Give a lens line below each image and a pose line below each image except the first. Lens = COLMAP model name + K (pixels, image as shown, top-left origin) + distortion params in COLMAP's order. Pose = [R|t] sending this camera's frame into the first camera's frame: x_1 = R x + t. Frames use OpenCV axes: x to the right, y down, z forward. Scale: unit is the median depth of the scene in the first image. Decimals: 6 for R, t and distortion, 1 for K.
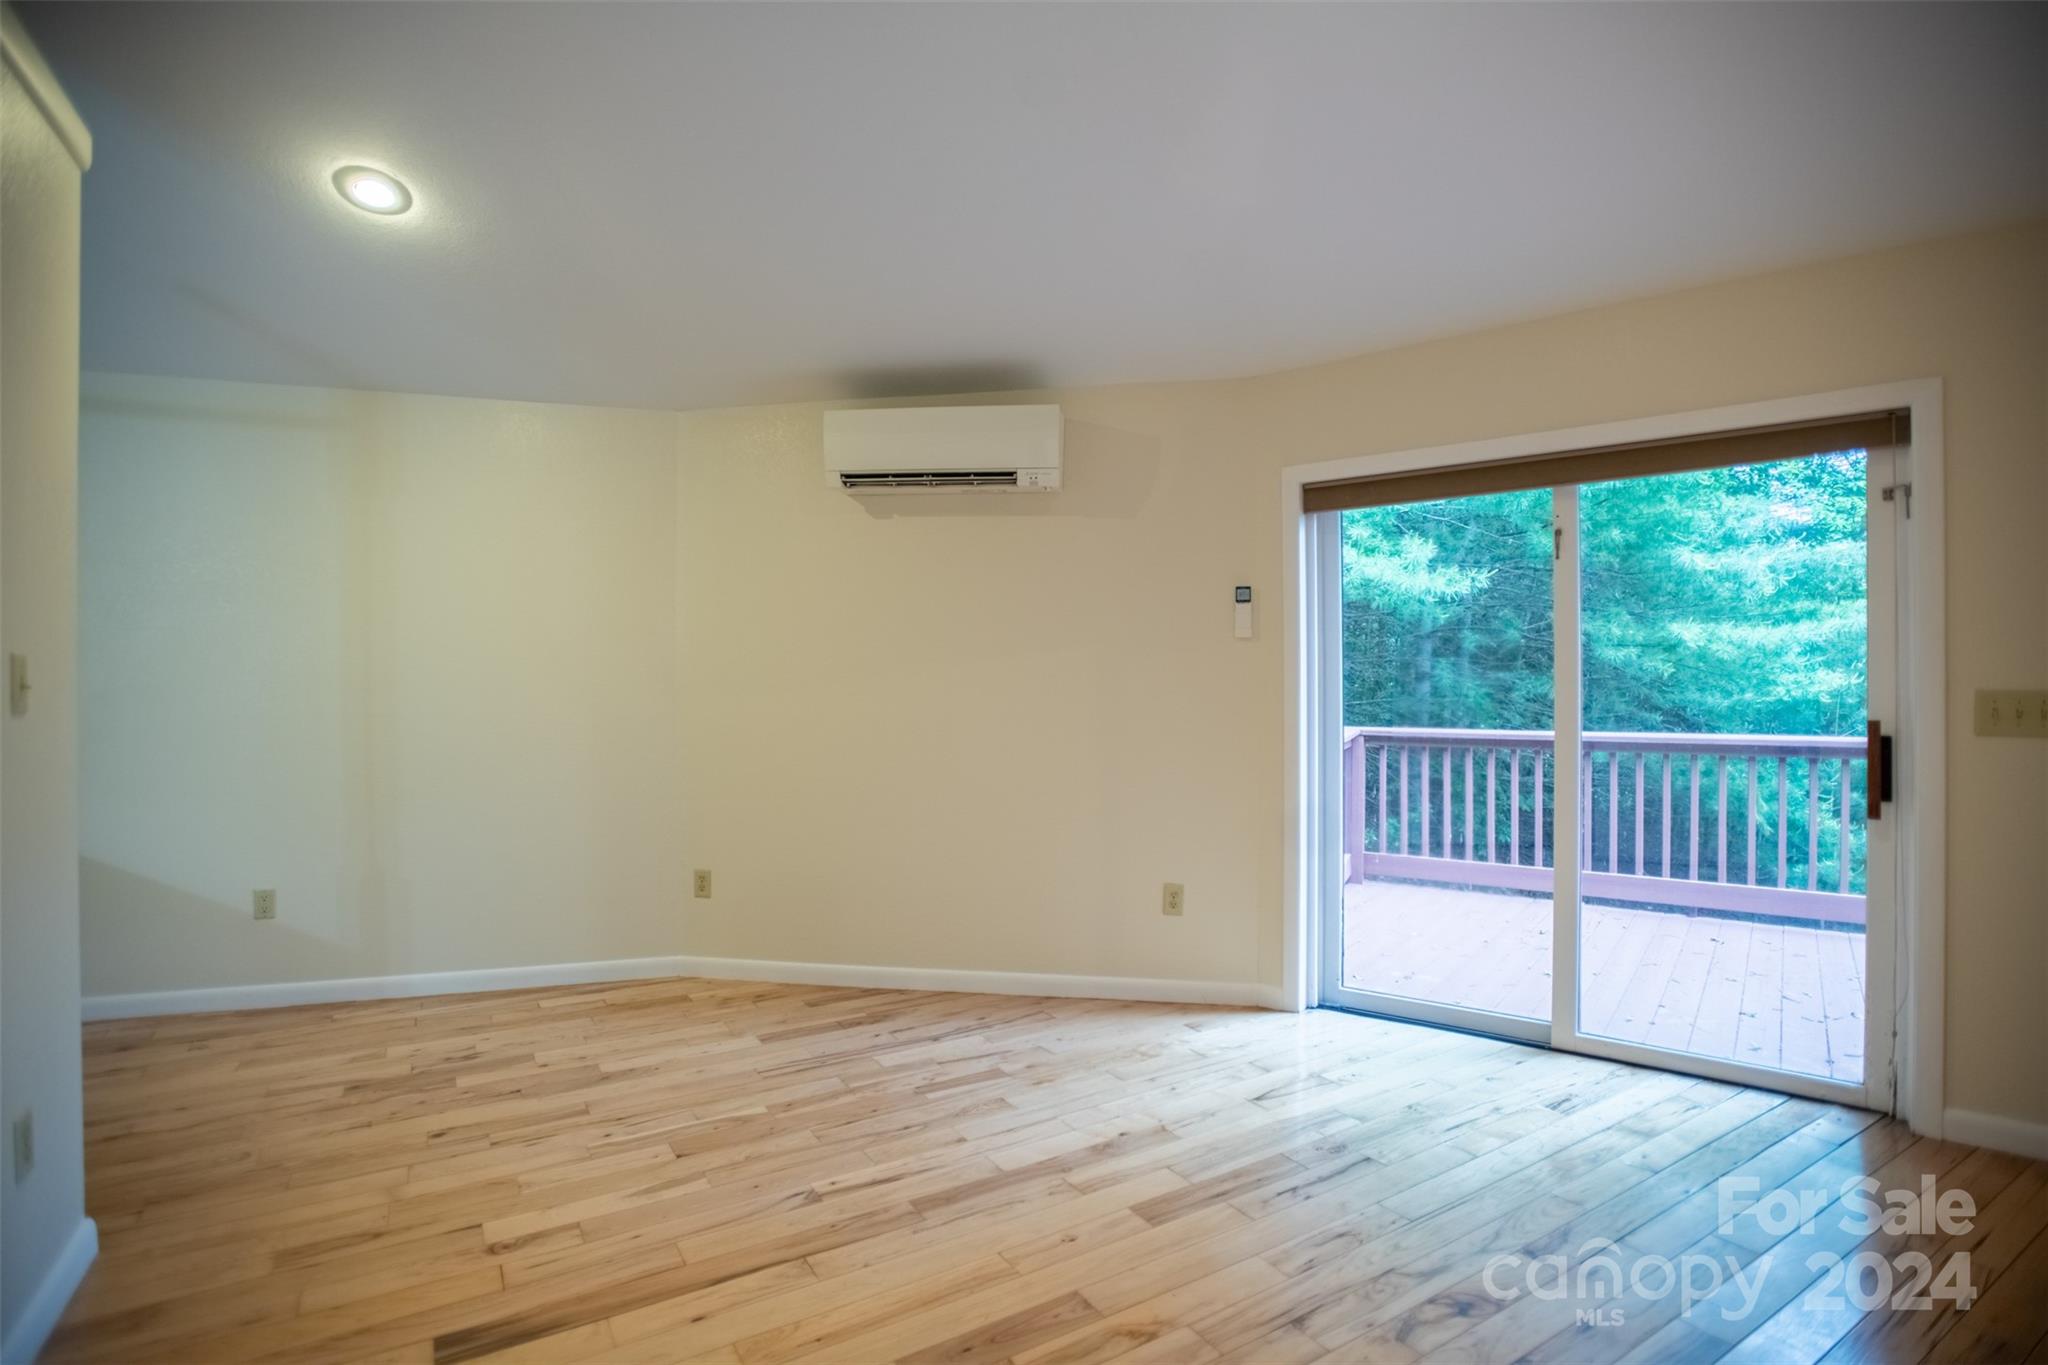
lens RADIAL K [[988.0, 0, 1024.9], [0, 988.0, 683.2], [0, 0, 1]] dist [-0.066967, 0.023879]
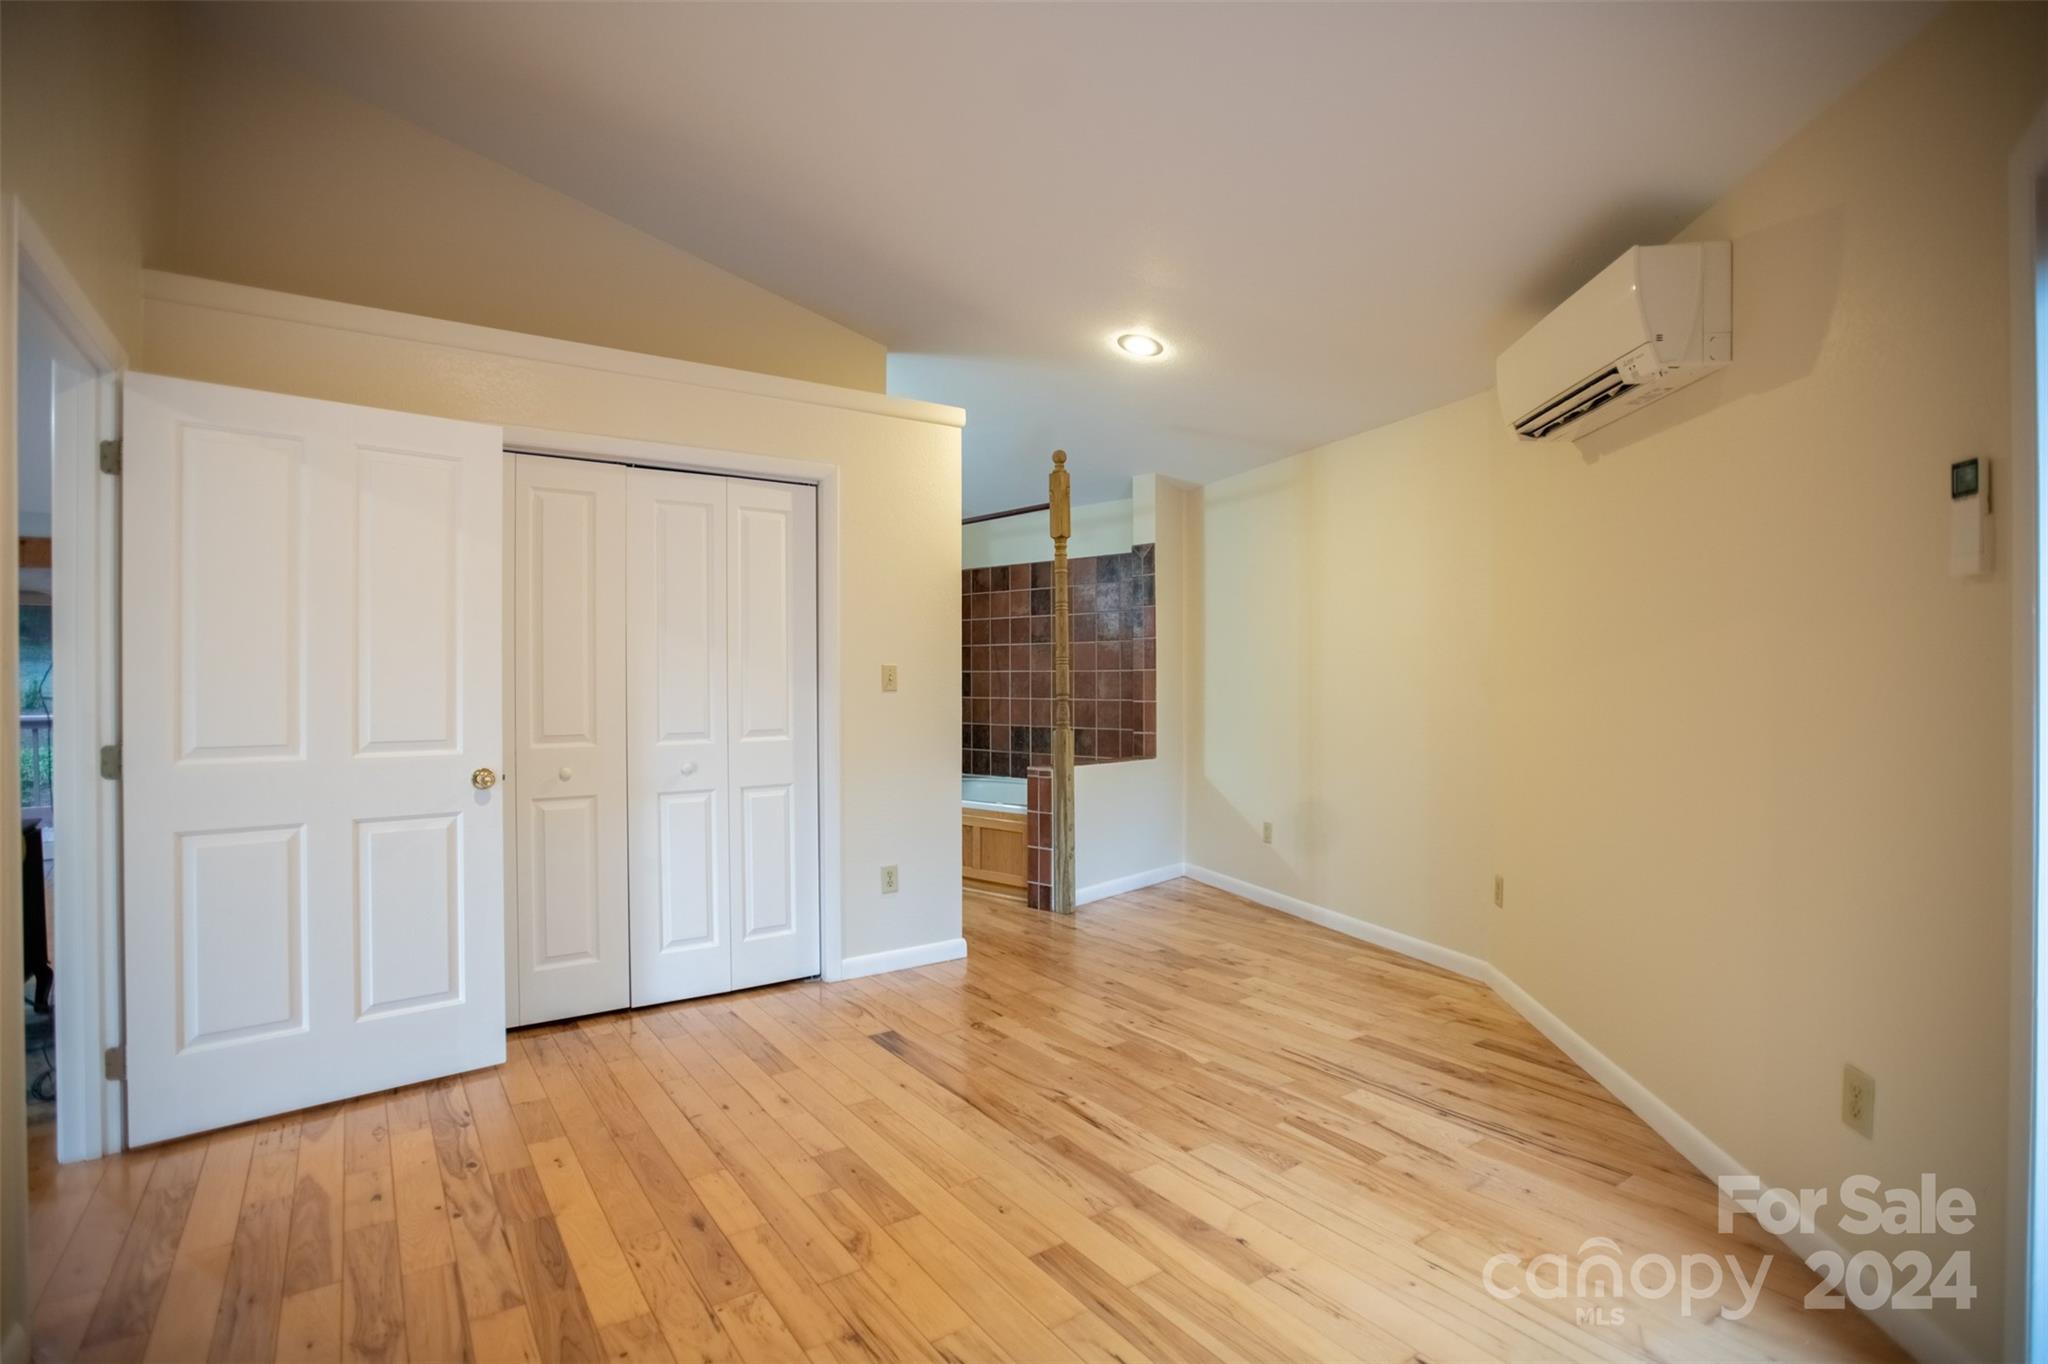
lens RADIAL K [[988.0, 0, 1034.8], [0, 988.0, 675.8], [0, 0, 1]] dist [-0.066967, 0.023879]
pose [[0.063861, -0.000156, -0.997959, 0.770252], [0.003037, 0.999995, 0.000038, -0.001867], [0.997954, -0.003033, 0.063861, 0.683000]]
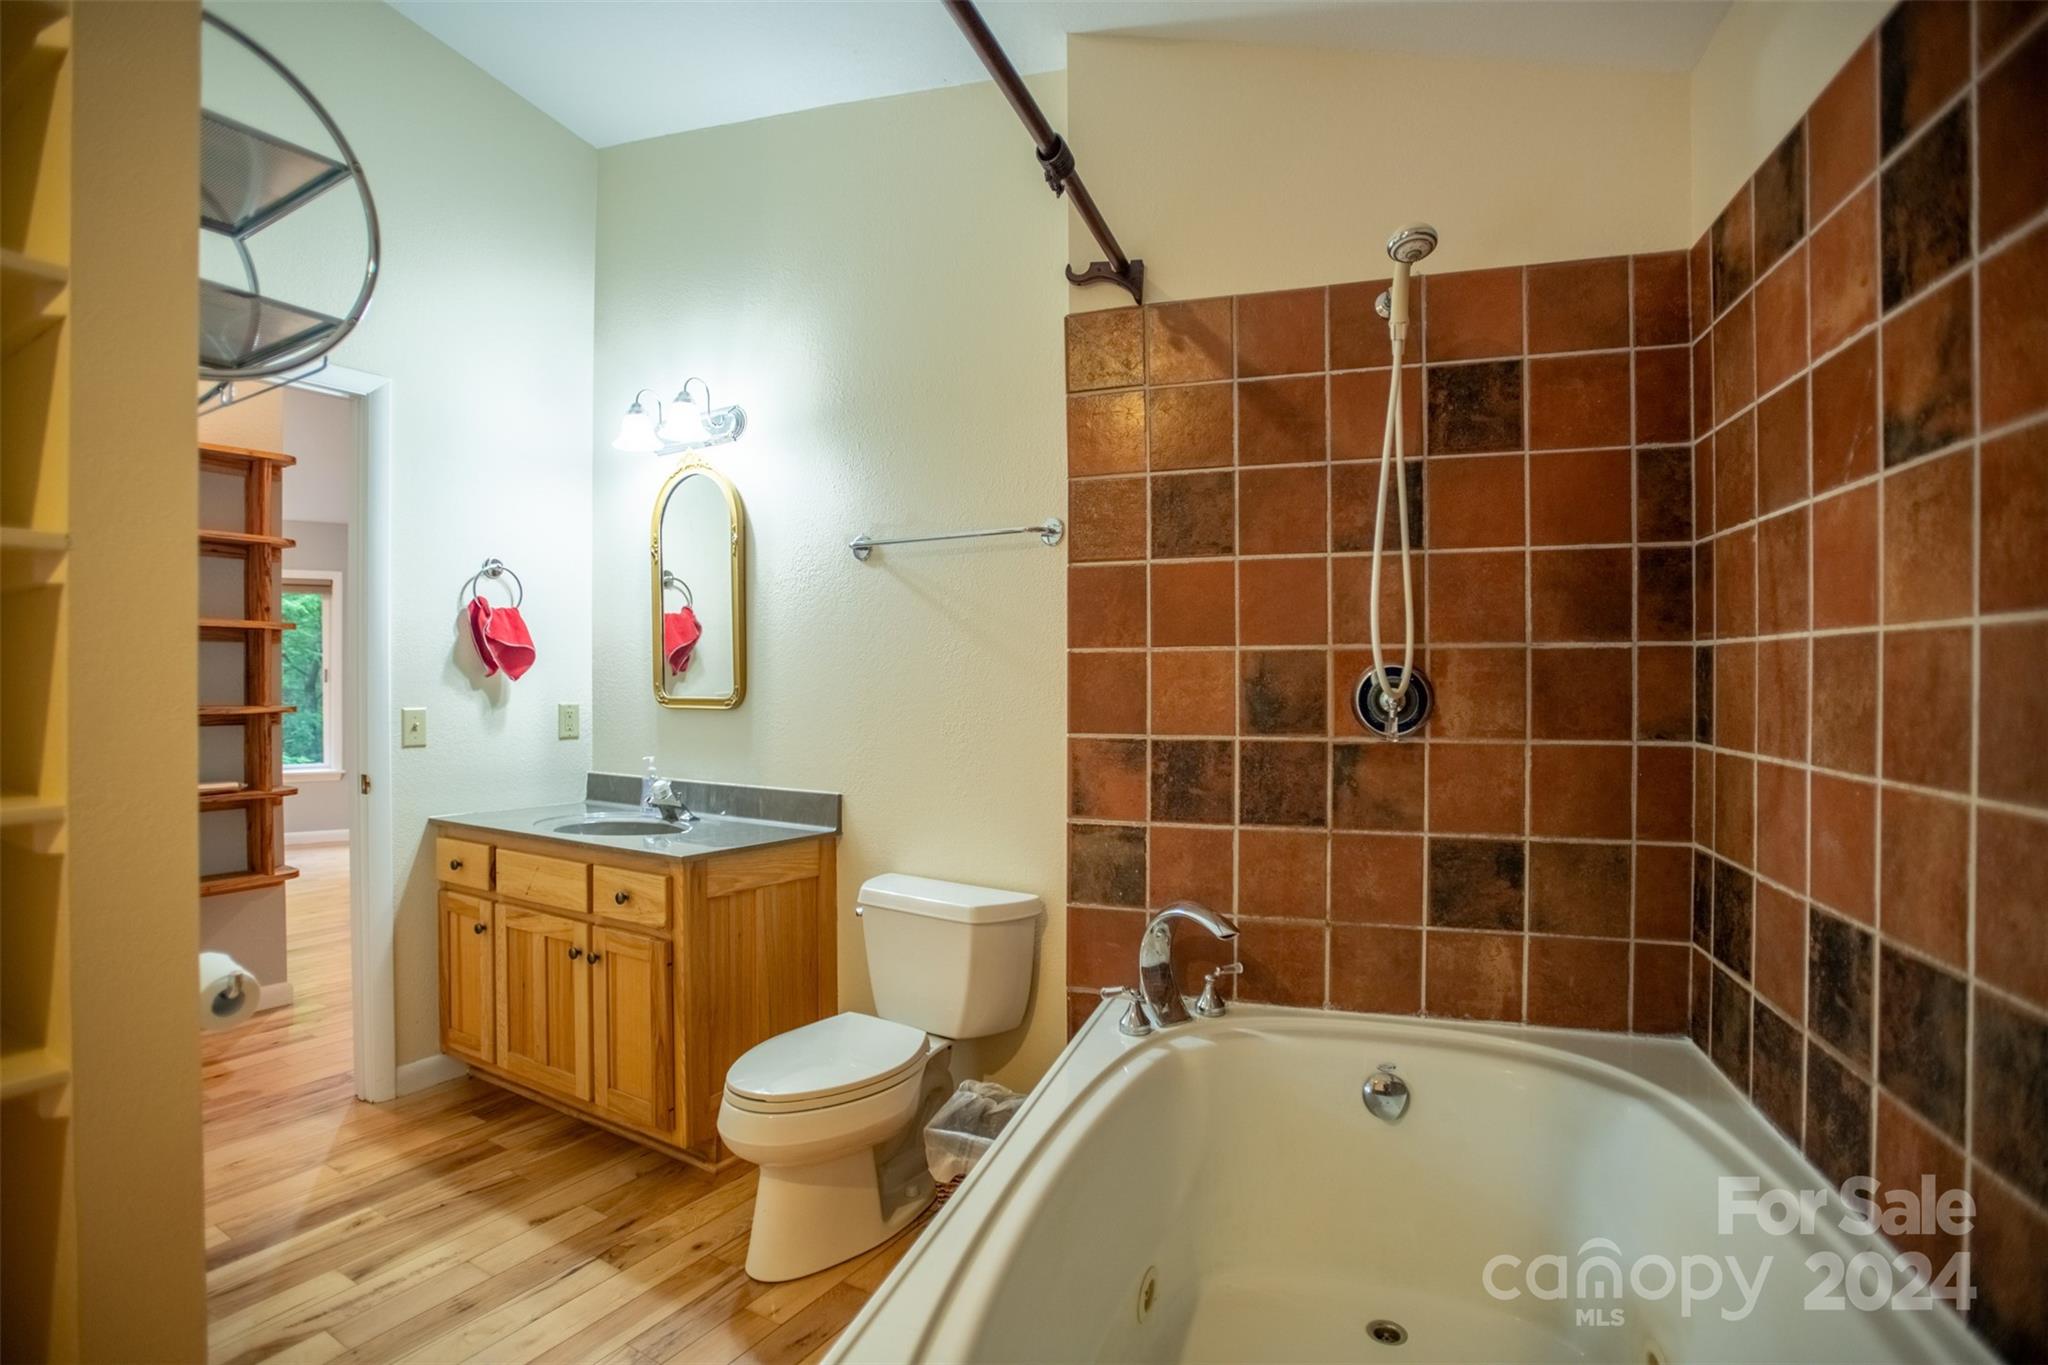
lens RADIAL K [[988.0, 0, 1029.8], [0, 988.0, 683.7], [0, 0, 1]] dist [-0.066967, 0.023879]
pose [[-0.892261, 0.006782, -0.451469, -1.045407], [0.003754, 0.999964, 0.007603, 0.006491], [0.451505, 0.005089, -0.892254, 1.015312]]
